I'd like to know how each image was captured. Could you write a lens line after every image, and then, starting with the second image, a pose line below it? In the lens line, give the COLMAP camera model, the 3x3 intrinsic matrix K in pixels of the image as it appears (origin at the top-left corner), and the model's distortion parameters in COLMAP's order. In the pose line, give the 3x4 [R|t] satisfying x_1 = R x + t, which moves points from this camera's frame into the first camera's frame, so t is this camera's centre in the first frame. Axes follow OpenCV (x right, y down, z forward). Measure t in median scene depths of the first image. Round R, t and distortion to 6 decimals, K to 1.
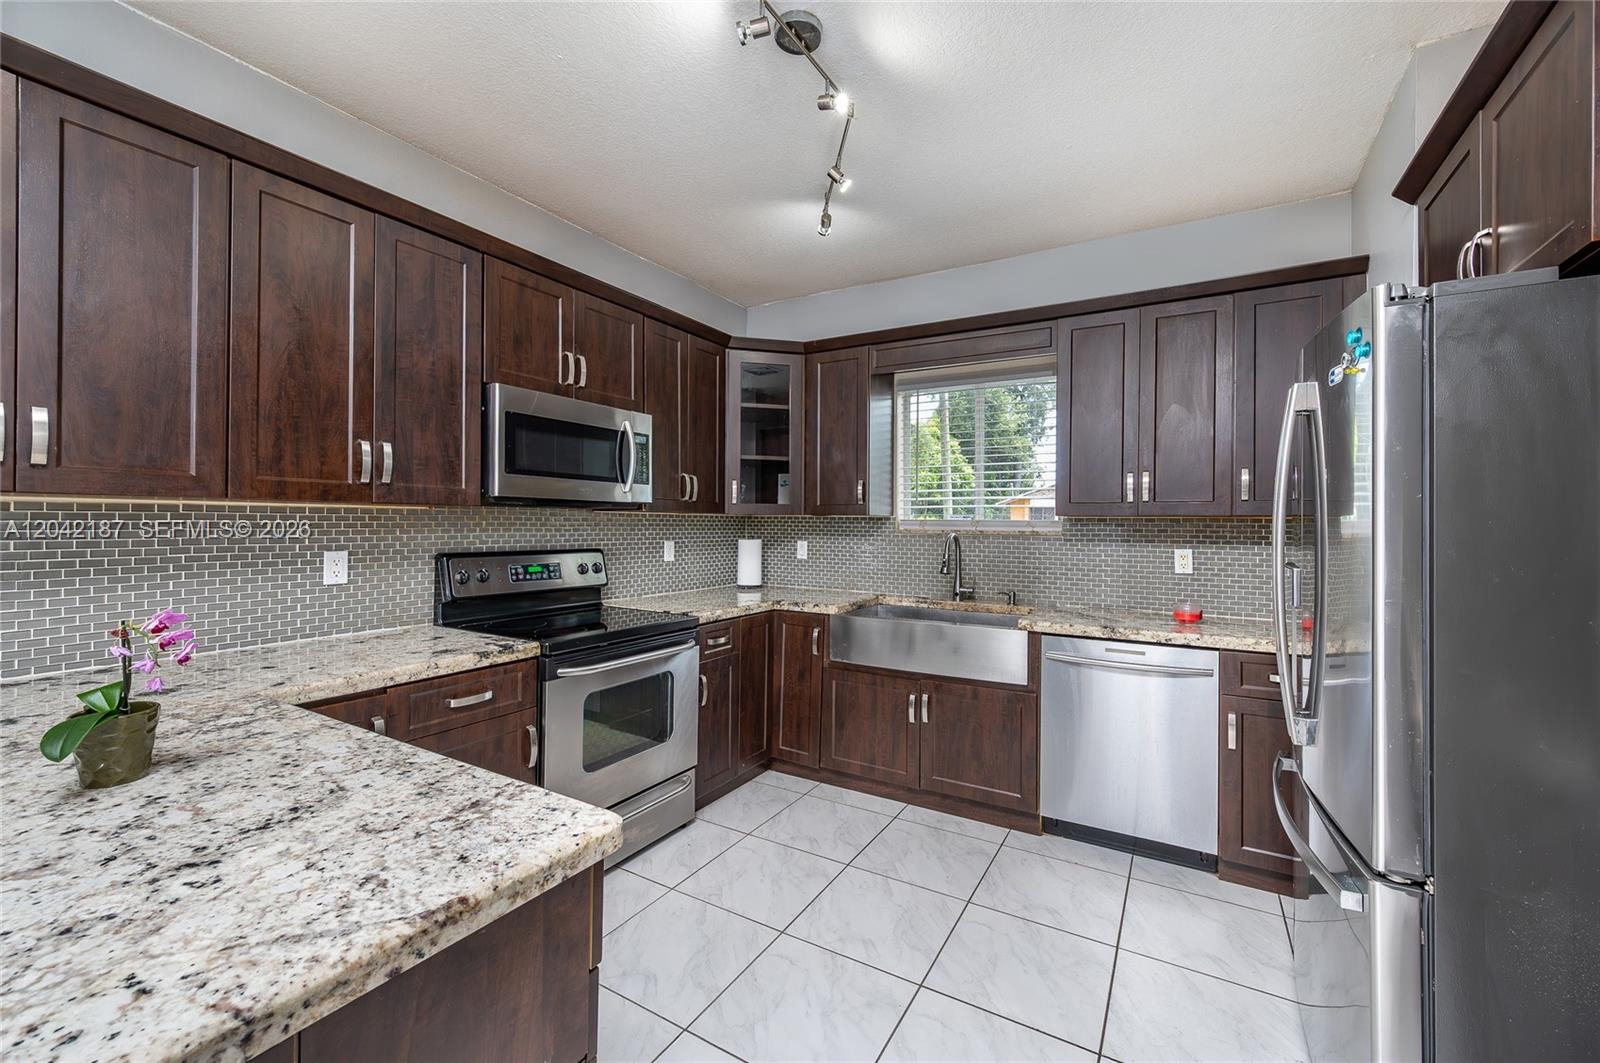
lens RADIAL K [[646.2, 0, 828.1], [0, 646.2, 527.4], [0, 0, 1]] dist [0.000546, -0.000031]
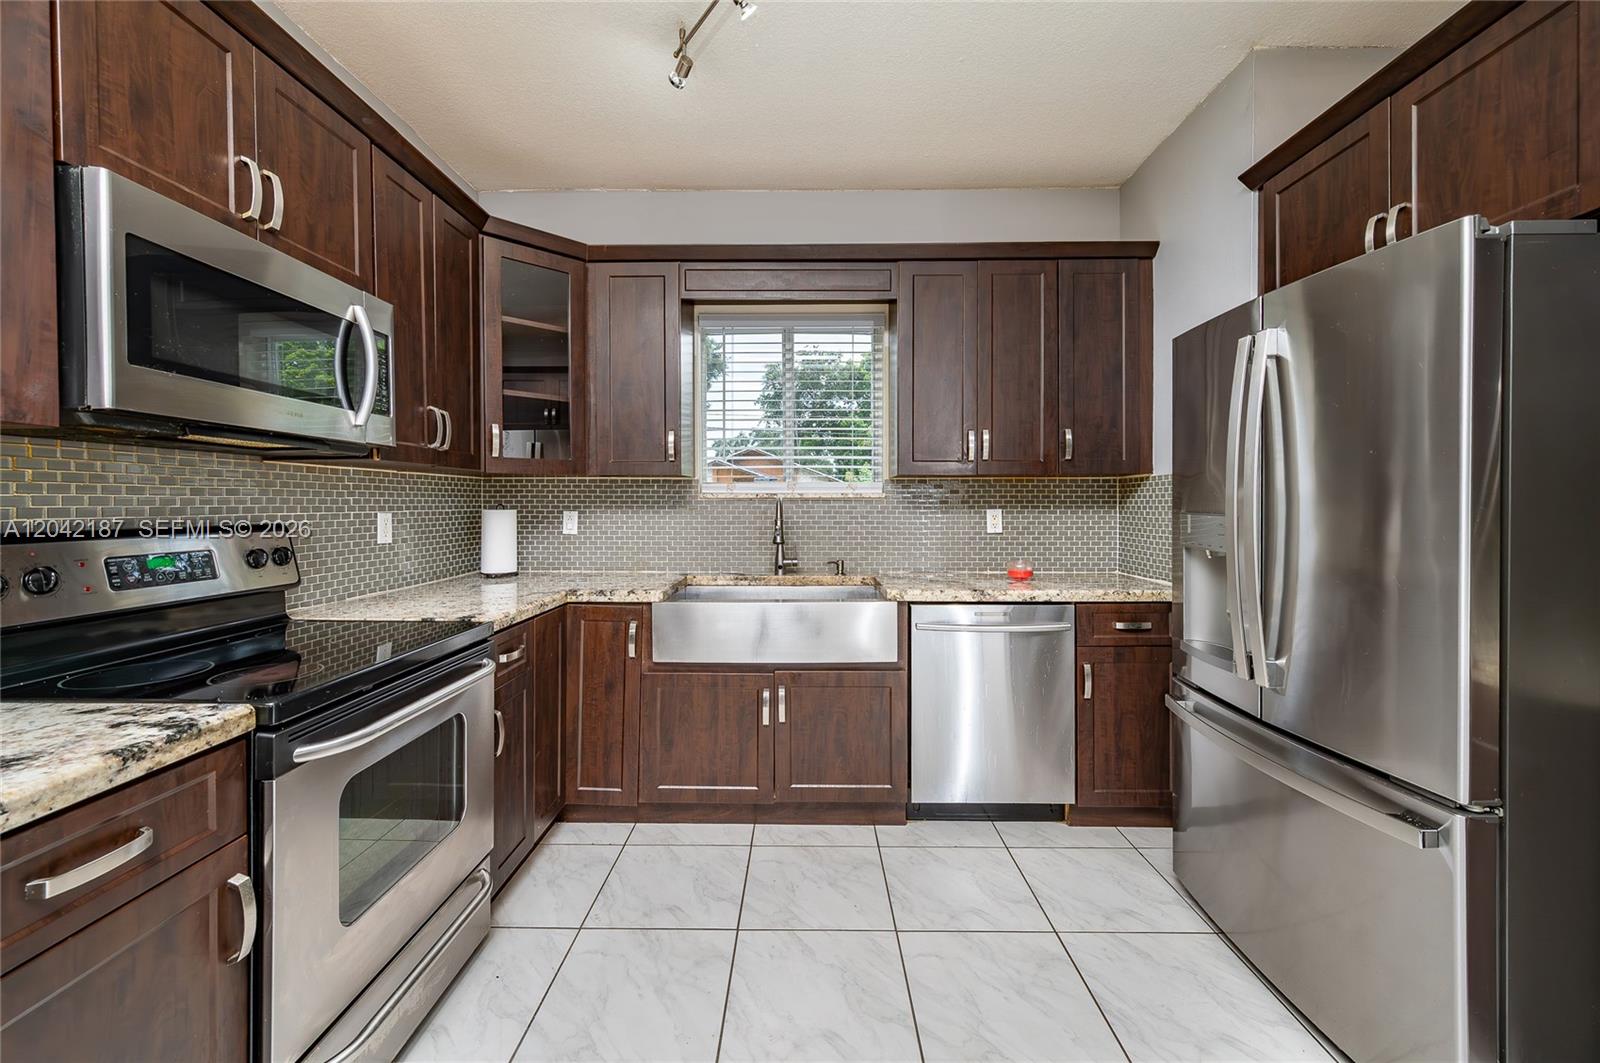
lens RADIAL K [[650.6, 0, 802.4], [0, 650.6, 510.8], [0, 0, 1]] dist [-0.000310, -0.000664]
pose [[0.880069, -0.018591, 0.474481, -0.224221], [0.014759, 0.999821, 0.011800, 0.021745], [-0.474616, -0.003382, 0.880187, 0.260987]]
